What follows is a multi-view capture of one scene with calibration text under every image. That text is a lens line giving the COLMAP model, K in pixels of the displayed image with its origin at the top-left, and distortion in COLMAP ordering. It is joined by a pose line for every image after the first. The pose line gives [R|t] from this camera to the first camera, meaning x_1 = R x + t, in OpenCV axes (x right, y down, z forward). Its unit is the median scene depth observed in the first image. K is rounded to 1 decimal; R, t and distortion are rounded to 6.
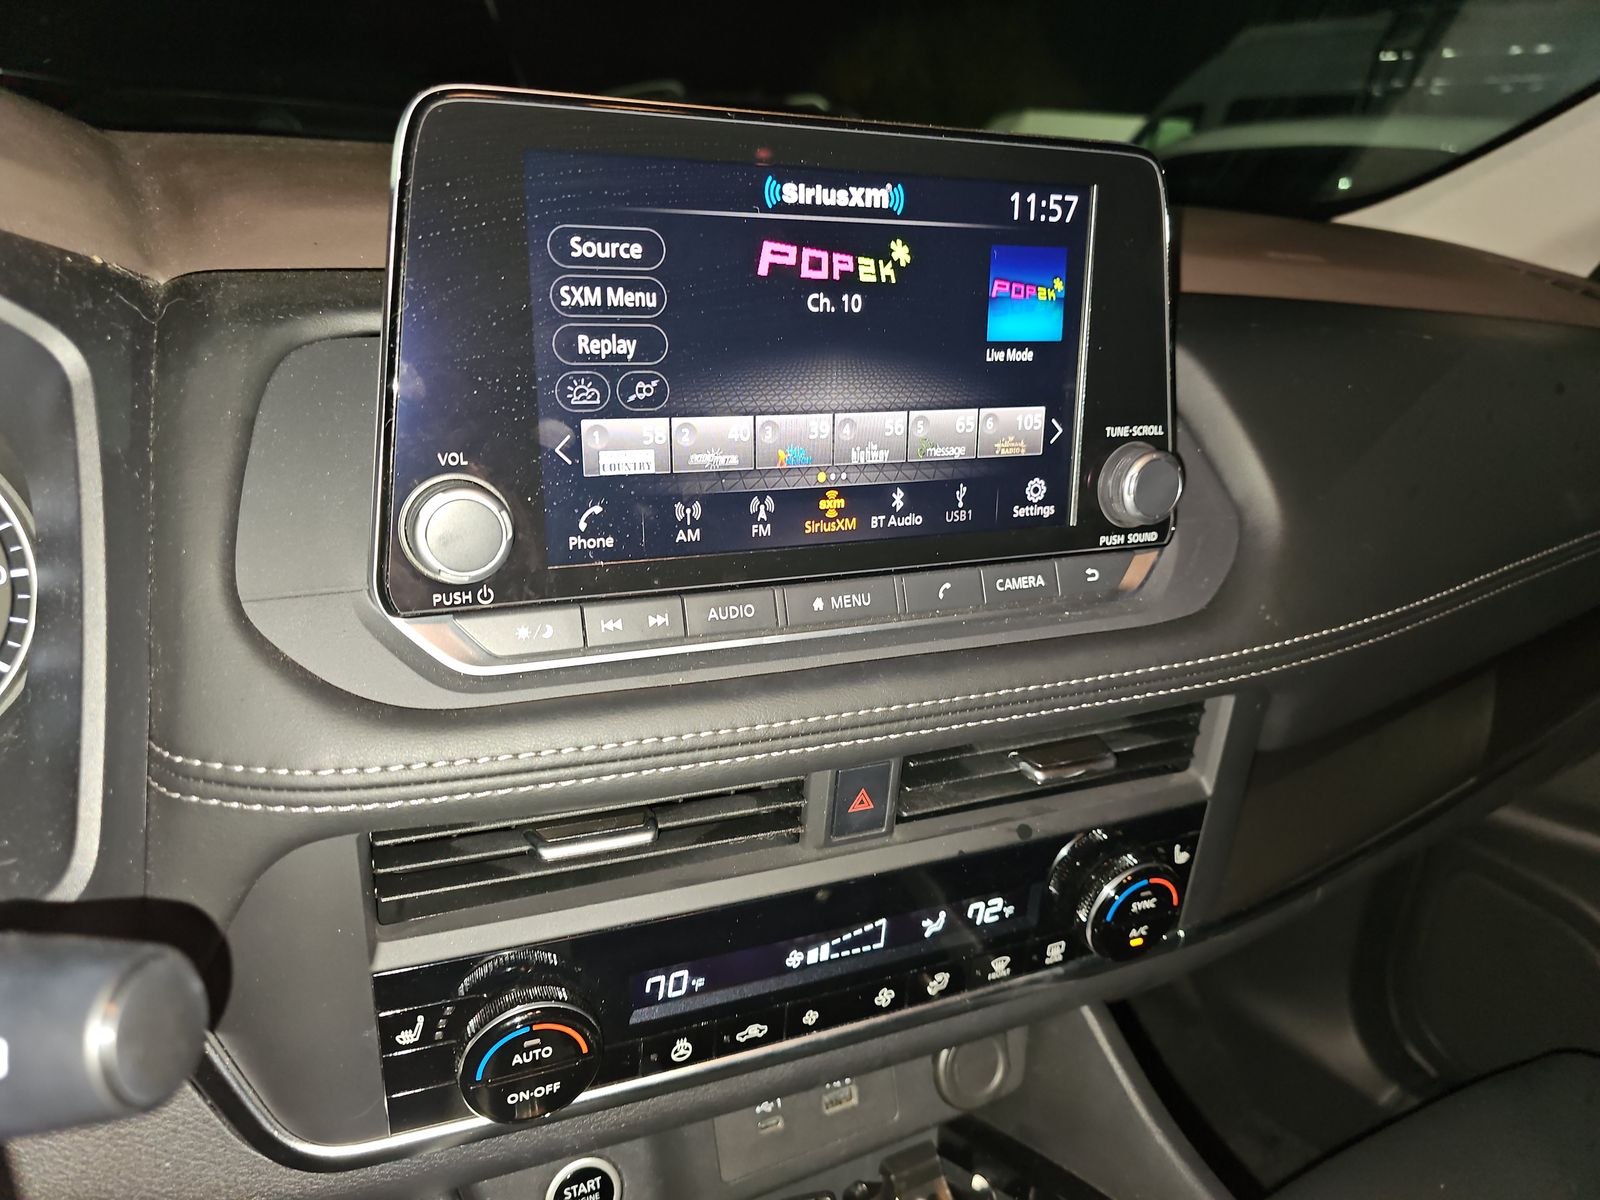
lens RADIAL K [[1074.3, 0, 798.7], [0, 1074.3, 597.8], [0, 0, 1]] dist [0.000580, -0.002422]
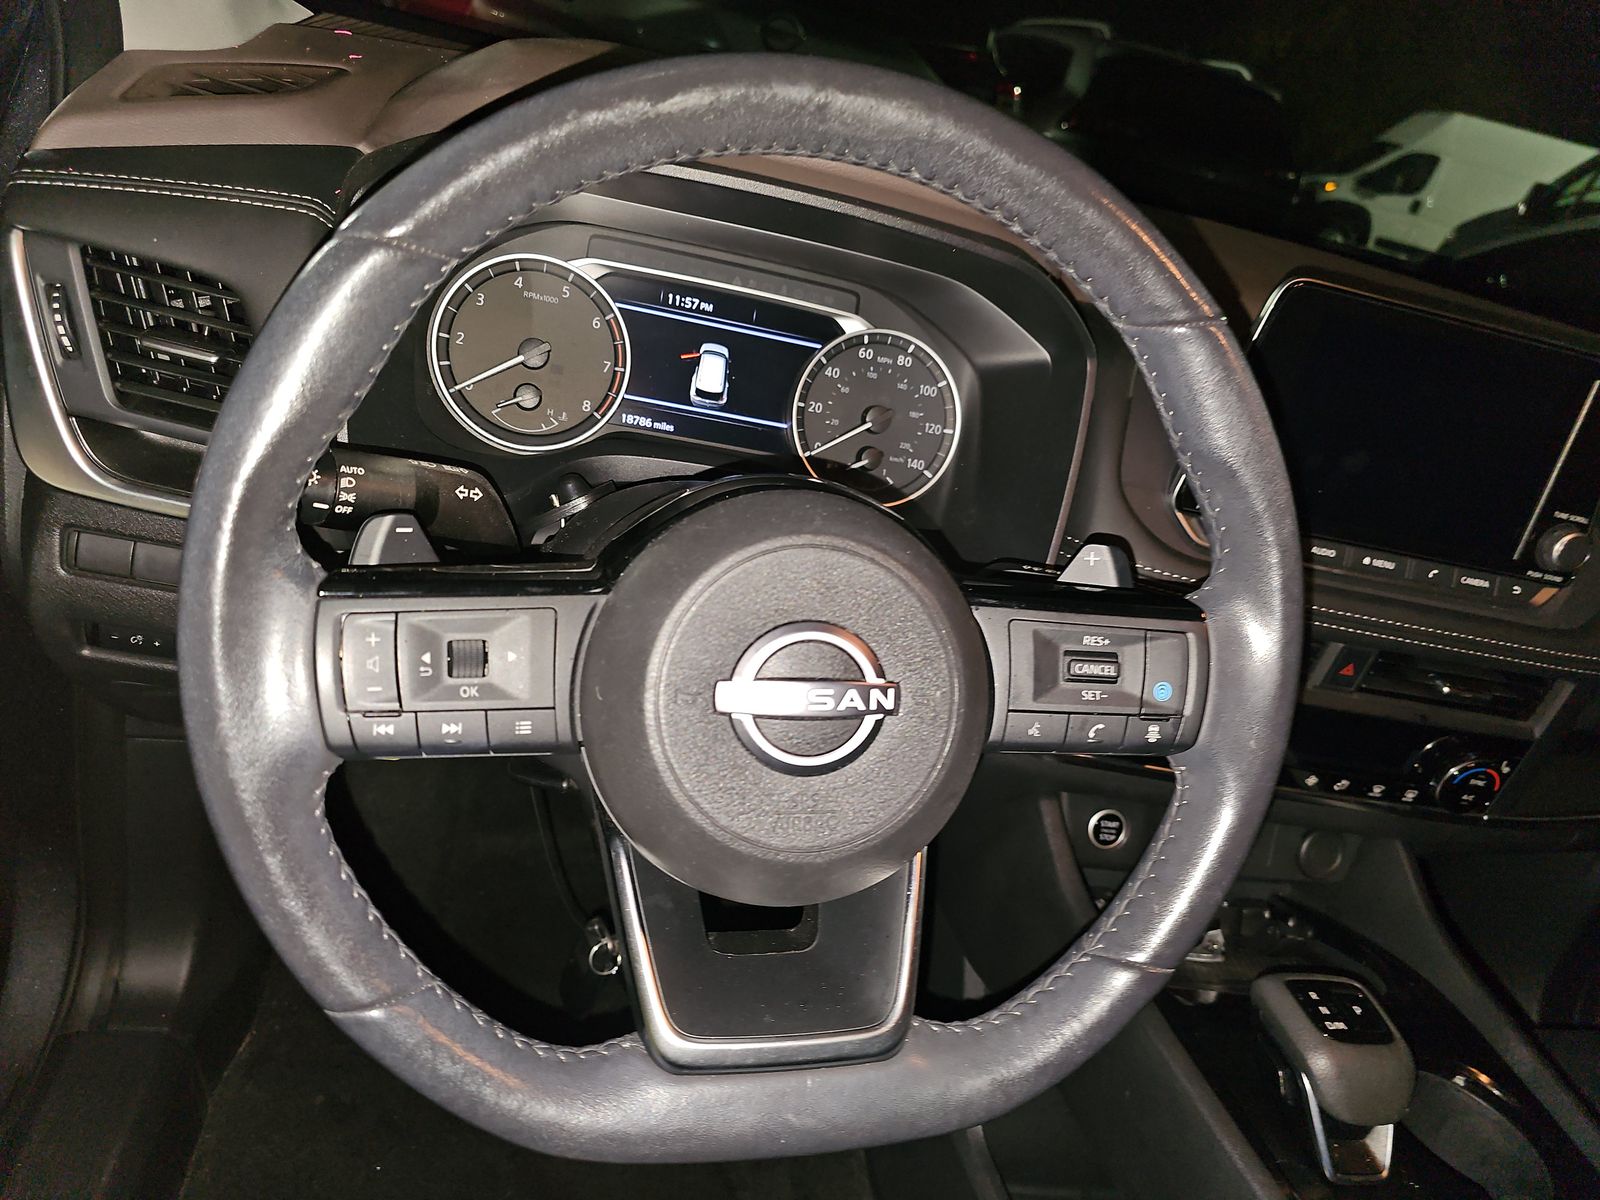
lens RADIAL K [[1074.3, 0, 800.6], [0, 1074.3, 602.6], [0, 0, 1]] dist [0.000580, -0.002422]
pose [[0.937658, 0.290301, -0.191112, -0.466888], [-0.274501, 0.955824, 0.105115, 0.130597], [0.213185, -0.046101, 0.975924, -0.930787]]
